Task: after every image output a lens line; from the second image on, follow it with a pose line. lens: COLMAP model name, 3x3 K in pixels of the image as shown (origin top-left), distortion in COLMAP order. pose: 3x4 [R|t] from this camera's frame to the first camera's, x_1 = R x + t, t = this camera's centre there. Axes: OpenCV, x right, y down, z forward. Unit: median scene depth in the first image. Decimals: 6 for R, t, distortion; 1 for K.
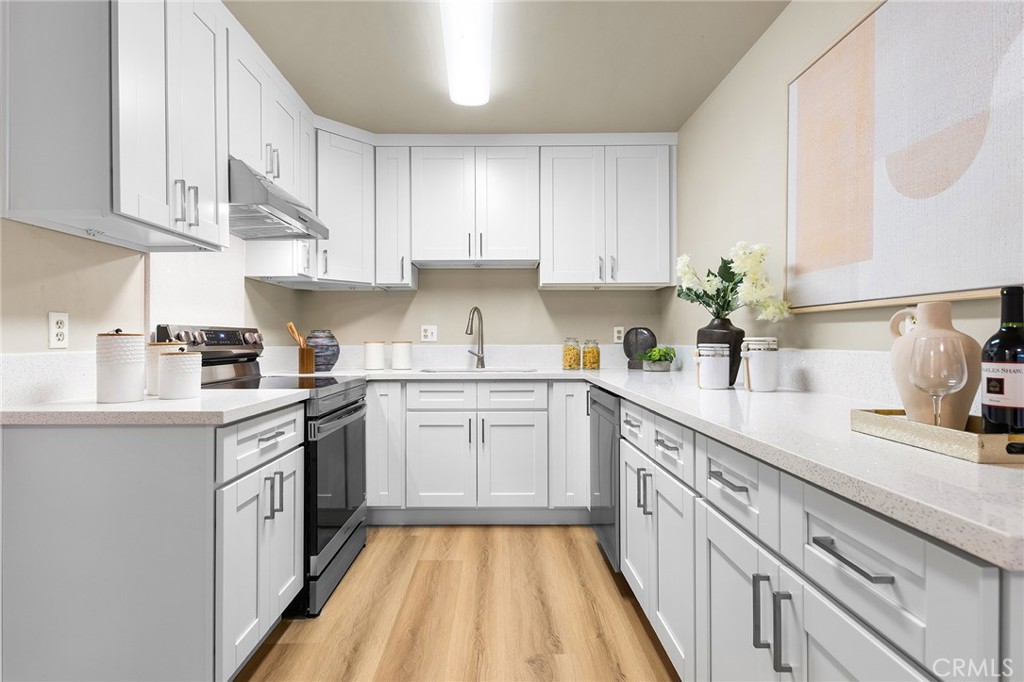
lens RADIAL K [[532.4, 0, 511.7], [0, 532.4, 343.9], [0, 0, 1]] dist [0.011451, -0.004375]
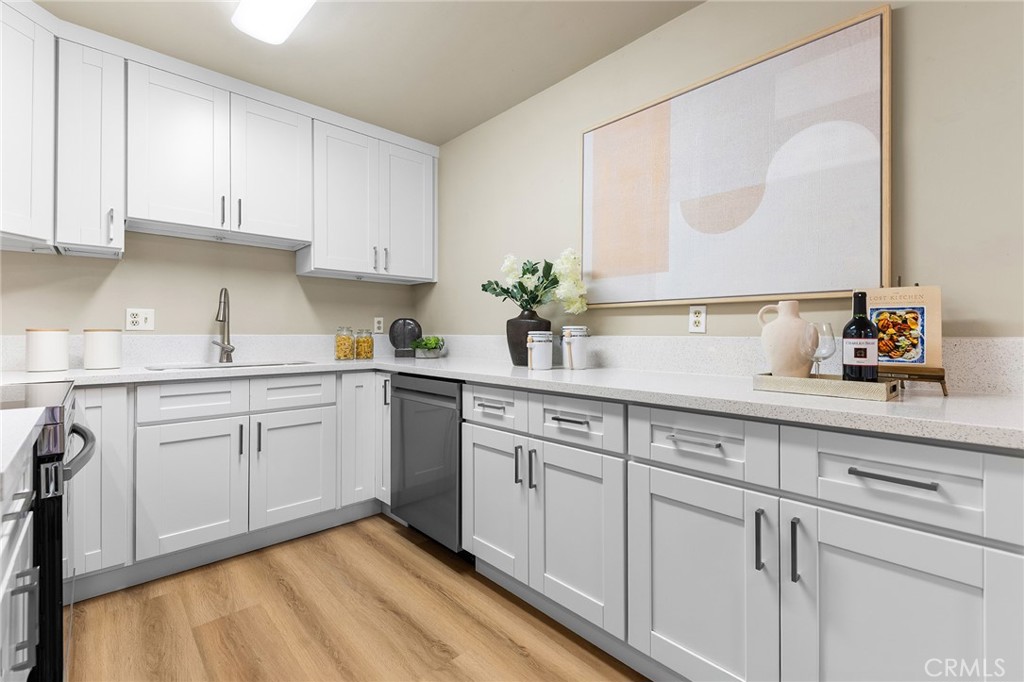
lens RADIAL K [[444.7, 0, 513.9], [0, 444.7, 335.0], [0, 0, 1]] dist [0.009004, -0.003705]
pose [[0.732498, 0.000603, 0.680769, -0.245078], [0.003145, 0.999986, -0.004270, 0.008526], [-0.680762, 0.005269, 0.732486, 0.228698]]
